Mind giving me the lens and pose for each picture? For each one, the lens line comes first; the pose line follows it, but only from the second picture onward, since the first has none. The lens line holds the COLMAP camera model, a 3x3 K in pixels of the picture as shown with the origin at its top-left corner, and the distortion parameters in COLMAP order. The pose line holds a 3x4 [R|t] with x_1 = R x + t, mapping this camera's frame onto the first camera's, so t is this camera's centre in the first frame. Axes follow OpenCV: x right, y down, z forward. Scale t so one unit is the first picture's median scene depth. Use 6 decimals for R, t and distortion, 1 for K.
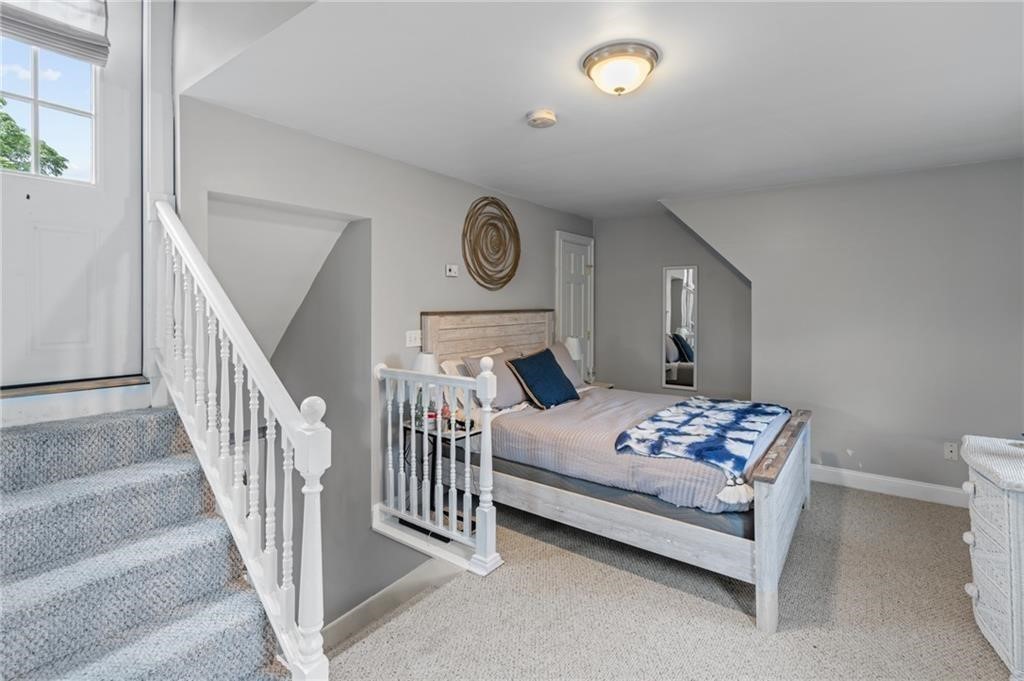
lens RADIAL K [[469.9, 0, 513.8], [0, 469.9, 309.2], [0, 0, 1]] dist [-0.007014, 0.003270]
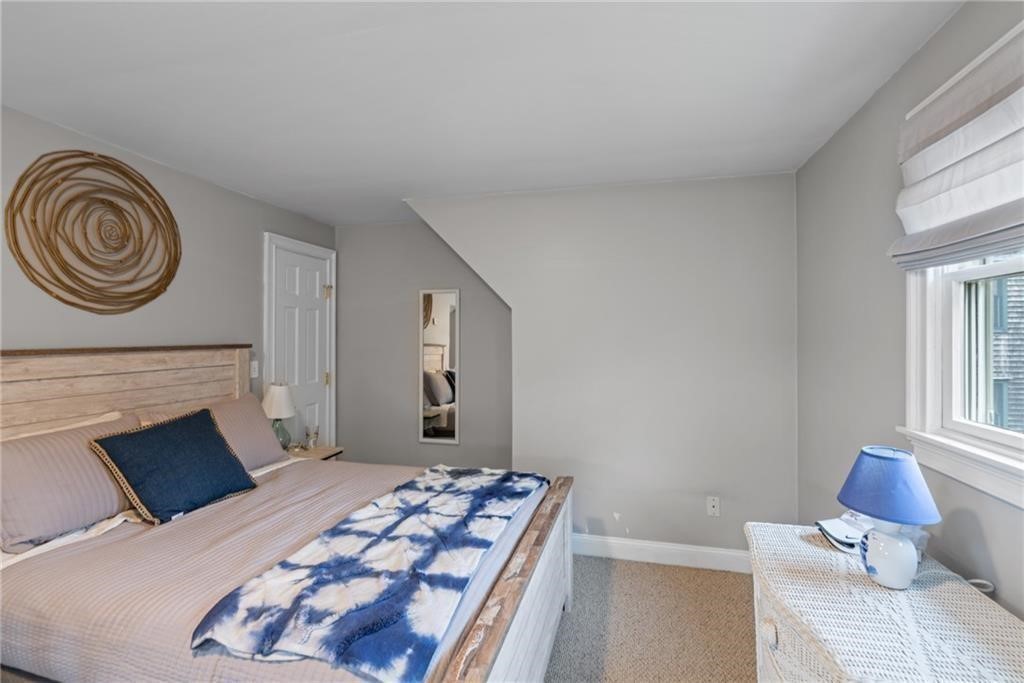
lens RADIAL K [[469.9, 0, 508.1], [0, 469.9, 335.6], [0, 0, 1]] dist [-0.007014, 0.003270]
pose [[0.927203, 0.001909, 0.374554, 0.237681], [0.002711, 0.999927, -0.011807, -0.004809], [-0.374549, 0.011963, 0.927130, 0.312535]]
